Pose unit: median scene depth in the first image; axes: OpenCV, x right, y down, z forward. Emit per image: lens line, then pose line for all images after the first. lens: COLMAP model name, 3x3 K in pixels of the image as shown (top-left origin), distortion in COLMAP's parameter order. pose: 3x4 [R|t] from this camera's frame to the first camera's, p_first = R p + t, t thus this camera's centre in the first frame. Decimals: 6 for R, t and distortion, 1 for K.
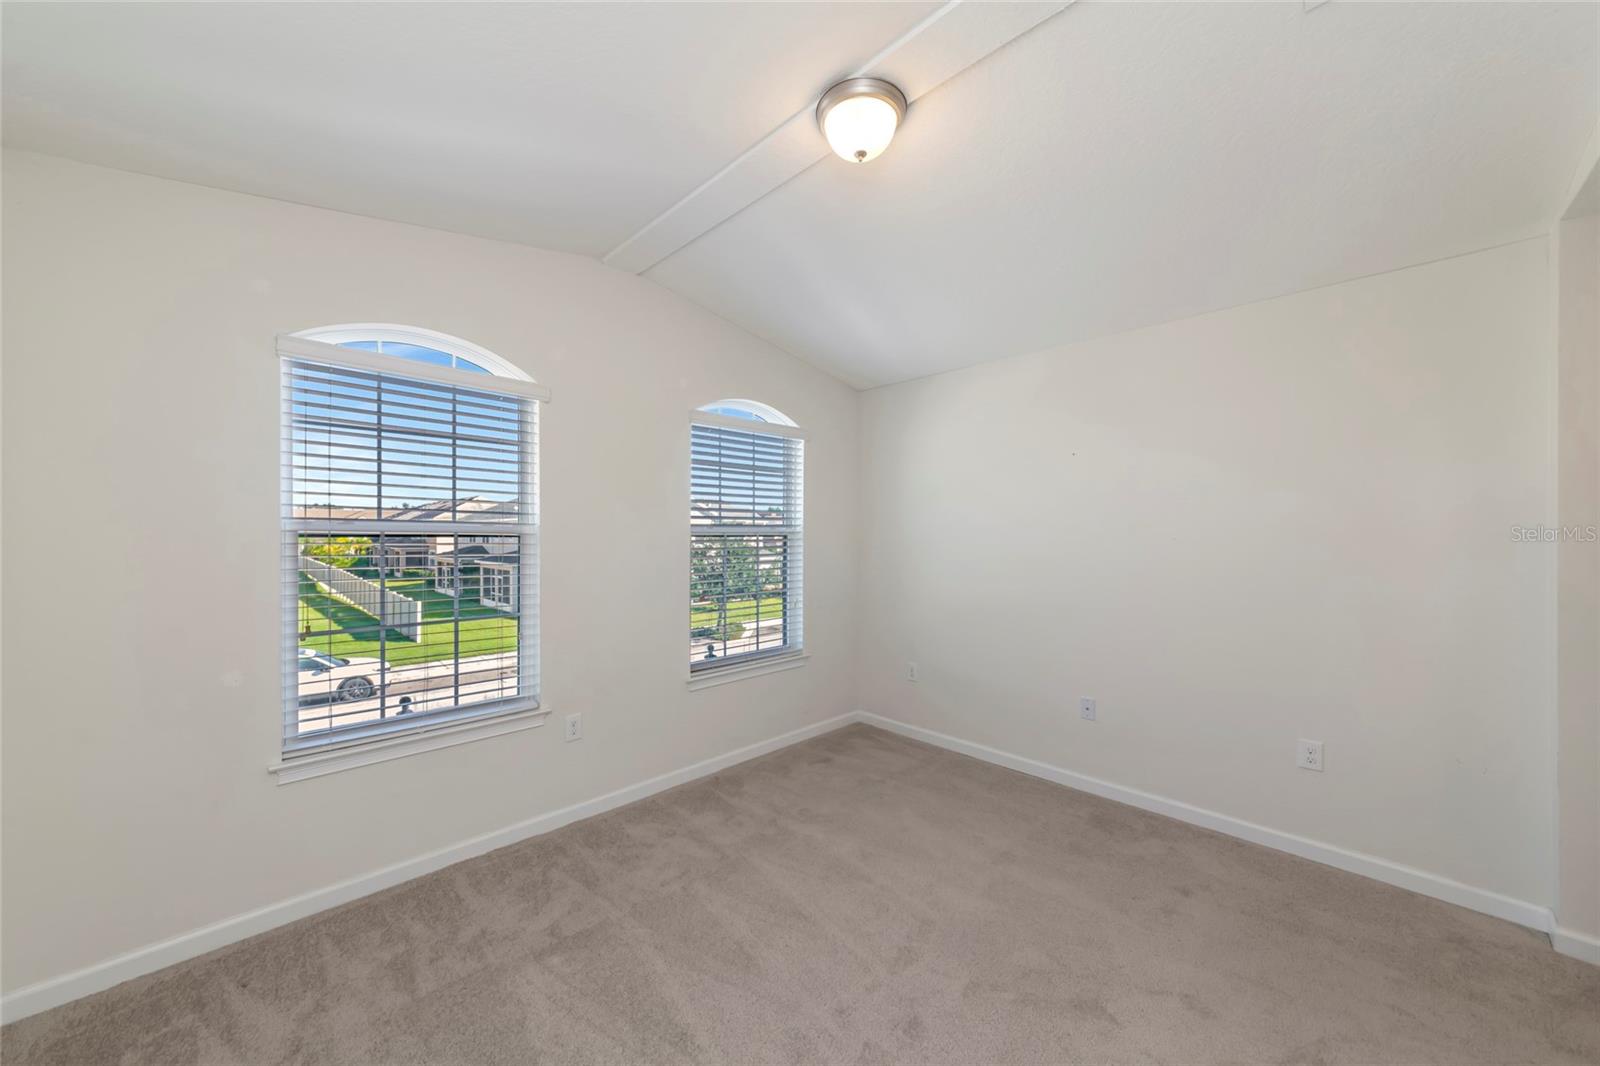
lens RADIAL K [[572.7, 0, 804.7], [0, 572.7, 522.6], [0, 0, 1]] dist [0.001050, 0.000324]
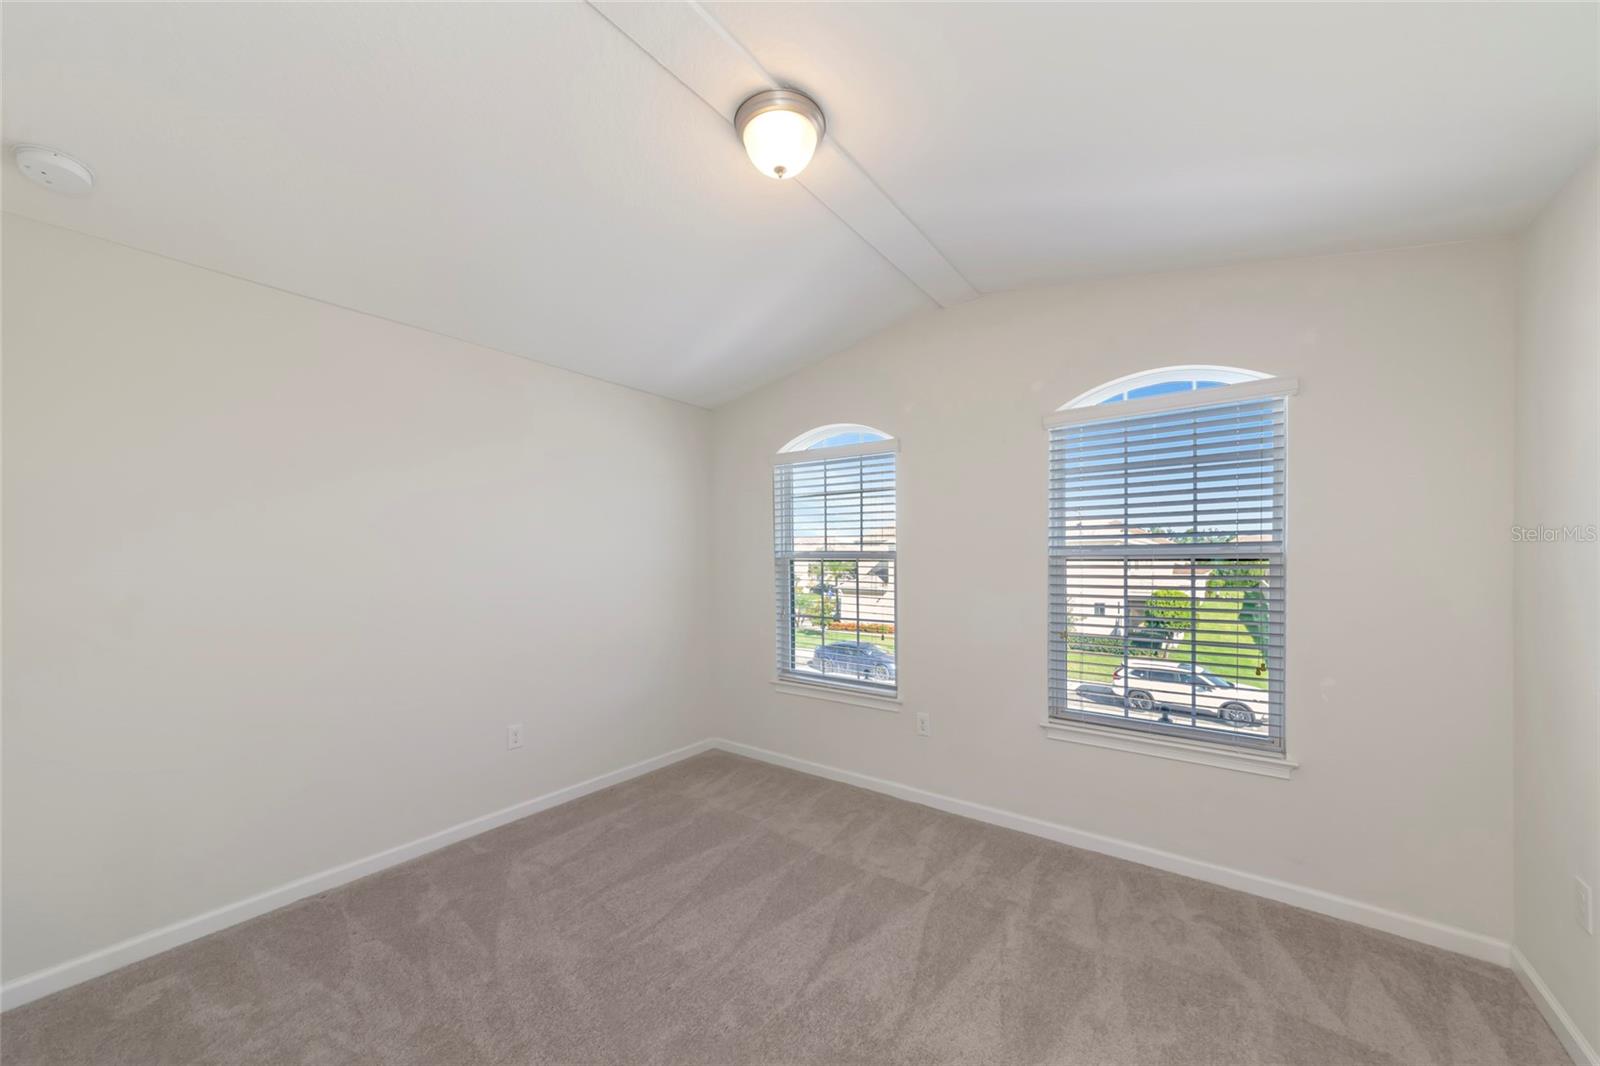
lens RADIAL K [[572.7, 0, 832.1], [0, 572.7, 579.2], [0, 0, 1]] dist [0.001050, 0.000324]
pose [[0.163957, 0.021758, -0.986228, 0.564147], [0.021708, 0.999435, 0.025658, 0.021089], [0.986229, -0.025616, 0.163392, 0.500852]]
